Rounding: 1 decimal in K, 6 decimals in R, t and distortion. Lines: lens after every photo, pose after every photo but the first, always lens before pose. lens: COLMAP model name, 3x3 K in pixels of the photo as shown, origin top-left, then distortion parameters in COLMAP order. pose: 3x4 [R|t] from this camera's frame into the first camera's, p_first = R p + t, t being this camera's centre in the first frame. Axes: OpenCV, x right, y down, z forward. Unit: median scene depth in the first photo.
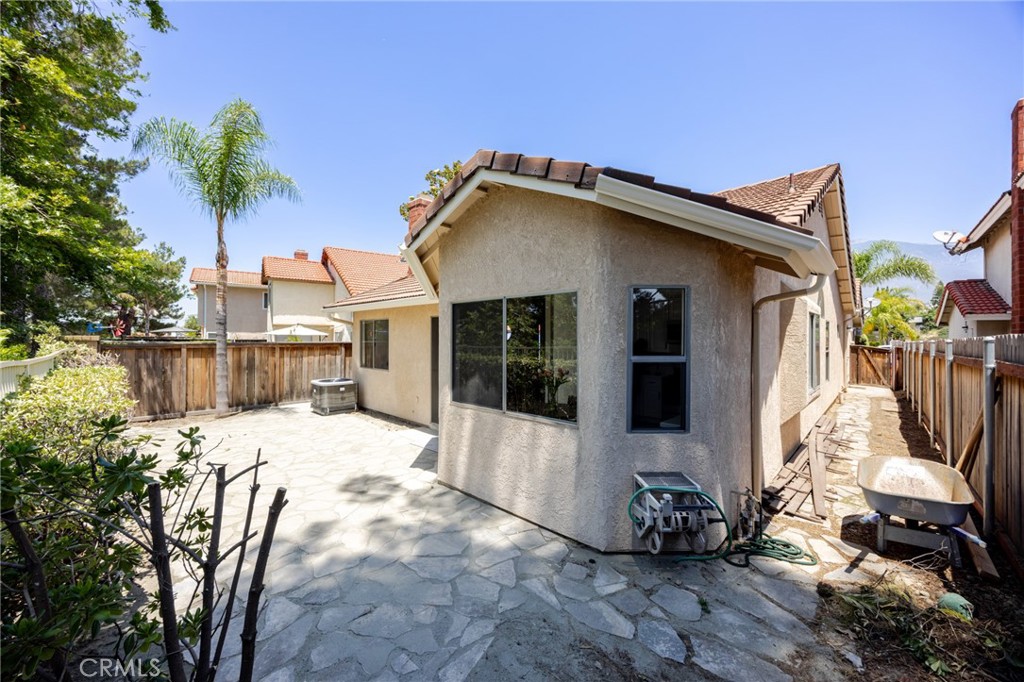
lens RADIAL K [[373.9, 0, 512.0], [0, 373.9, 341.0], [0, 0, 1]] dist [-0.000352, -0.000046]
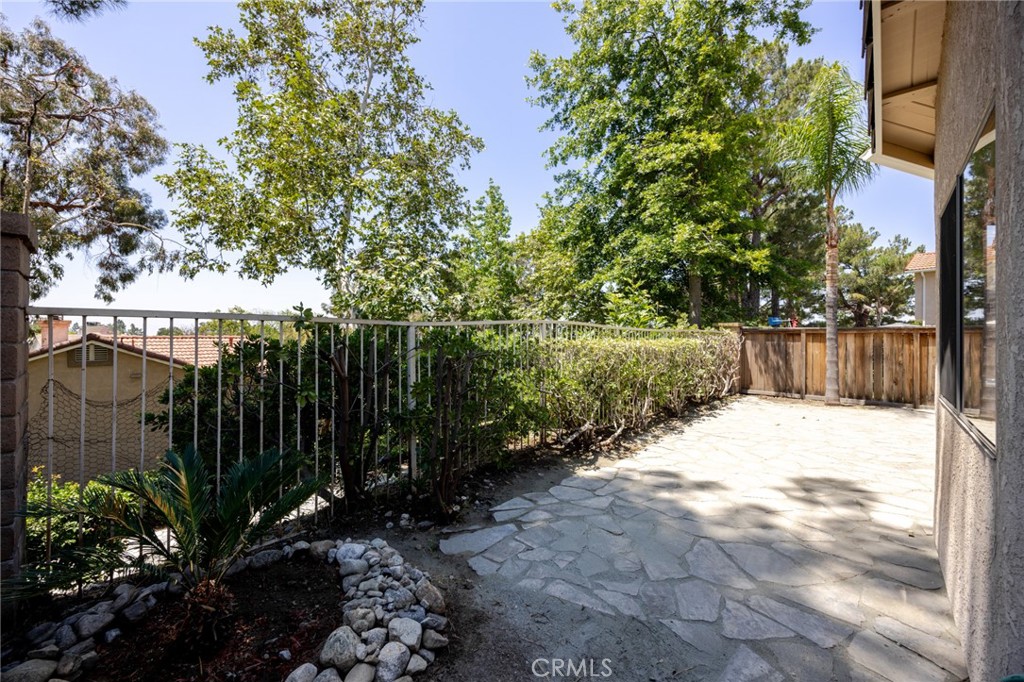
lens RADIAL K [[385.3, 0, 509.7], [0, 385.3, 335.7], [0, 0, 1]] dist [-0.002974, -0.000292]
pose [[0.031409, -0.003061, -0.999502, 0.173624], [-0.007574, 0.999966, -0.003300, 0.036445], [0.999478, 0.007674, 0.031384, 0.146172]]
